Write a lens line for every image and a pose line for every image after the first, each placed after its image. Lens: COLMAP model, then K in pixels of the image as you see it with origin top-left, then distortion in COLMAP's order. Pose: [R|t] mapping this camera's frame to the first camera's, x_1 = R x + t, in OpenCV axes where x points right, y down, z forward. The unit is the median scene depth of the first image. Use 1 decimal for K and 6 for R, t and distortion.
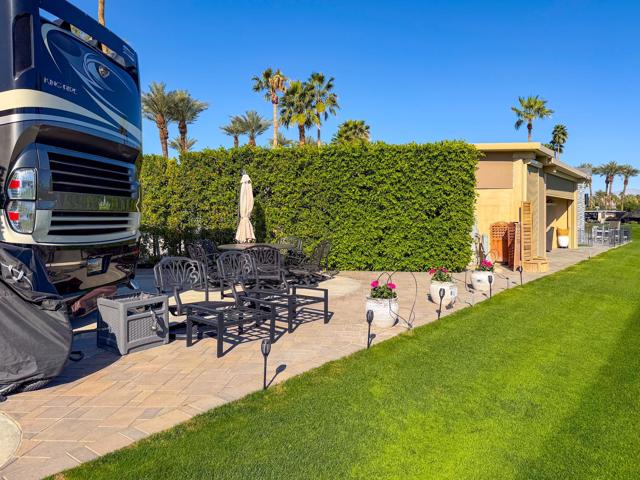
lens RADIAL K [[567.1, 0, 320.0], [0, 567.1, 240.0], [0, 0, 1]] dist [-0.003849, -0.003367]
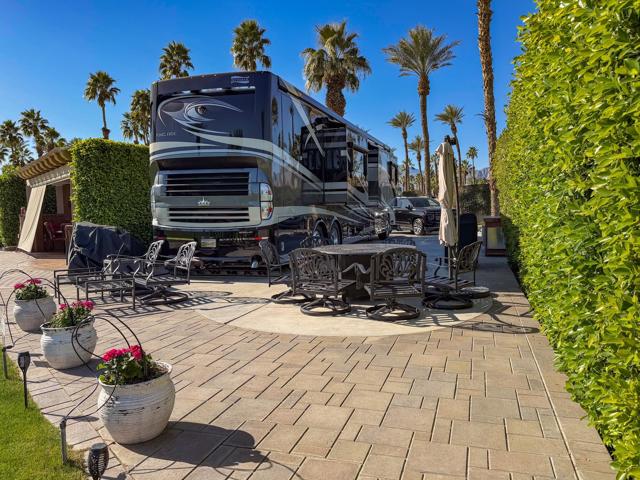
lens RADIAL K [[461.5, 0, 348.7], [0, 461.5, 230.4], [0, 0, 1]] dist [0.075873, -0.001443]
pose [[-0.184384, 0.032142, -0.982329, 0.445843], [-0.030113, 0.998811, 0.038333, -0.028536], [0.982393, 0.036649, -0.183197, 0.960989]]
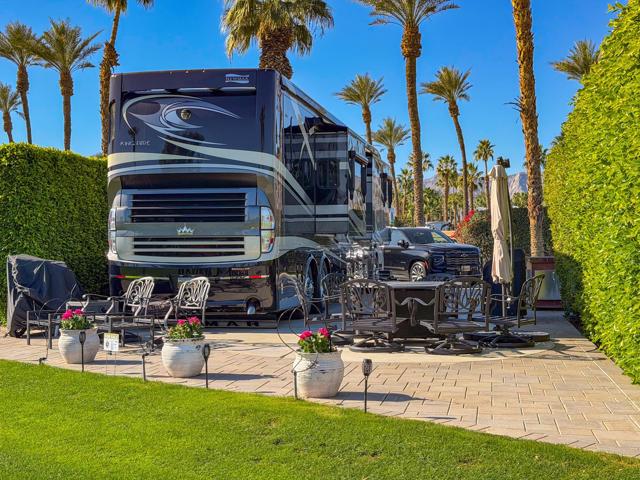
lens RADIAL K [[882.7, 0, 320.0], [0, 882.7, 240.0], [0, 0, 1]] dist [-0.023644, 1.079257]
pose [[-0.107098, -0.026336, -0.993900, 0.826900], [-0.038711, 0.999002, -0.022300, -0.008387], [0.993495, 0.036086, -0.108010, 0.883611]]
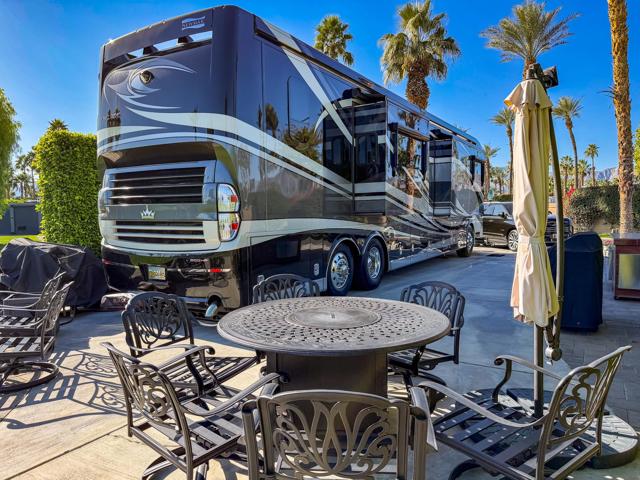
lens RADIAL K [[459.5, 0, 320.0], [0, 459.5, 240.0], [0, 0, 1]] dist [0.010658, -0.001394]
pose [[-0.439939, 0.037198, -0.897257, 0.127713], [-0.037006, 0.997542, 0.059501, -0.045540], [0.897265, 0.059381, -0.437481, 0.980724]]
